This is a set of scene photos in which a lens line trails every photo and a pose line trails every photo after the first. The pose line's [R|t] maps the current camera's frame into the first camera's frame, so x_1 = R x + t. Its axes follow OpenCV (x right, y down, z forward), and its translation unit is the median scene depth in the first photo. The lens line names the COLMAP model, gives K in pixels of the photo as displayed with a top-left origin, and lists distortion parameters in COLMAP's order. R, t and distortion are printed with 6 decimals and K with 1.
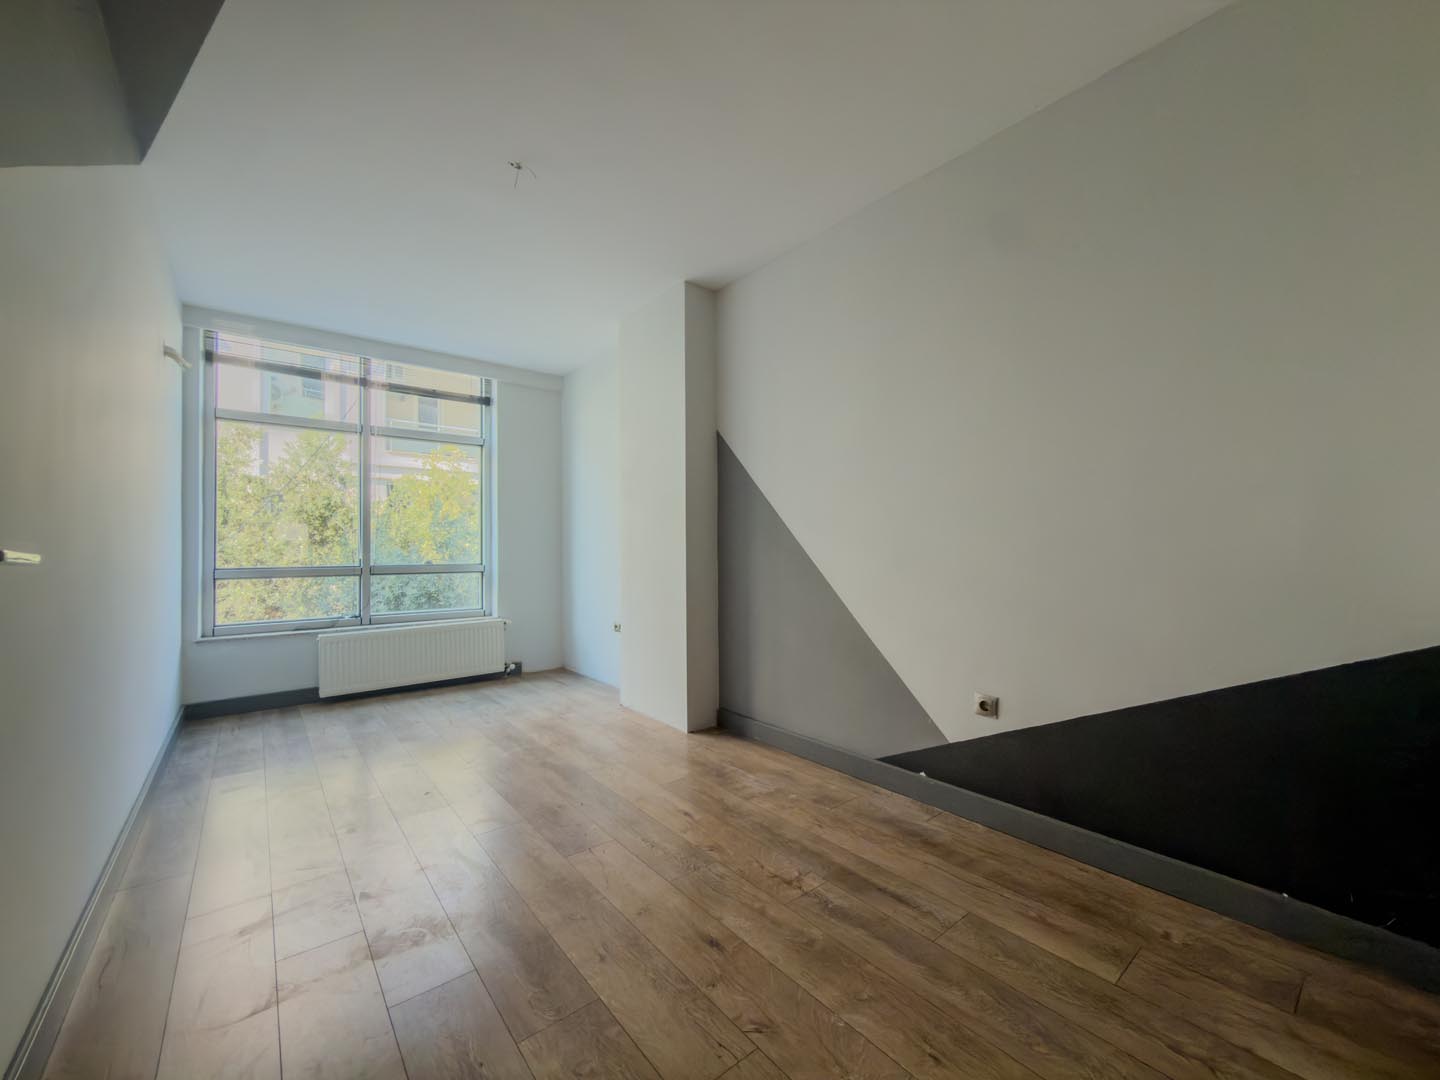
lens RADIAL K [[575.0, 0, 722.2], [0, 575.0, 544.3], [0, 0, 1]] dist [-0.001070, -0.000169]
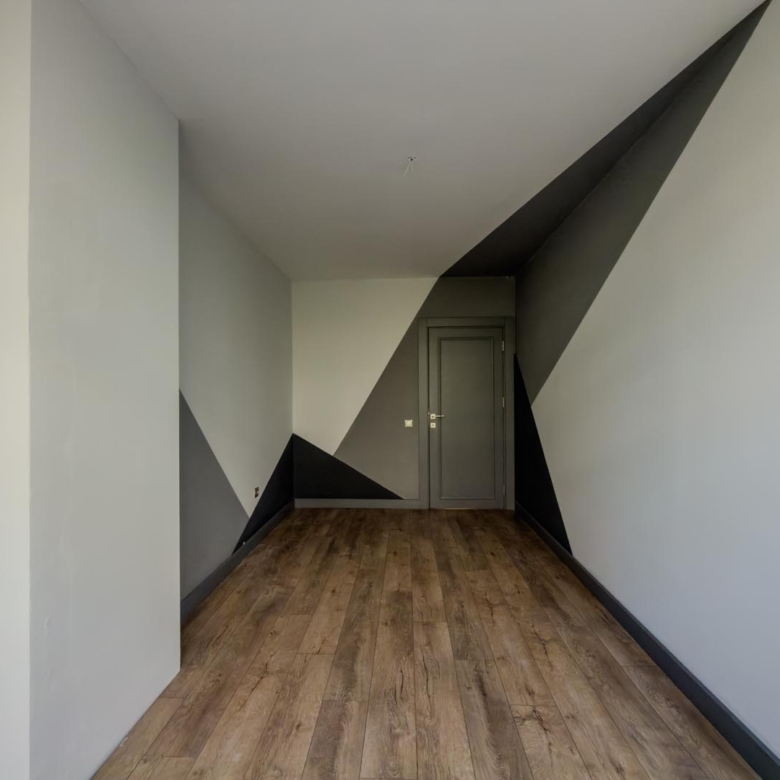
lens RADIAL K [[416.2, 0, 389.1], [0, 416.2, 390.9], [0, 0, 1]] dist [-0.001384, -0.000007]
pose [[-0.748148, 0.010575, 0.663448, -1.067089], [0.000341, 0.999879, -0.015552, -0.097520], [-0.663532, -0.011409, -0.748061, 1.952058]]
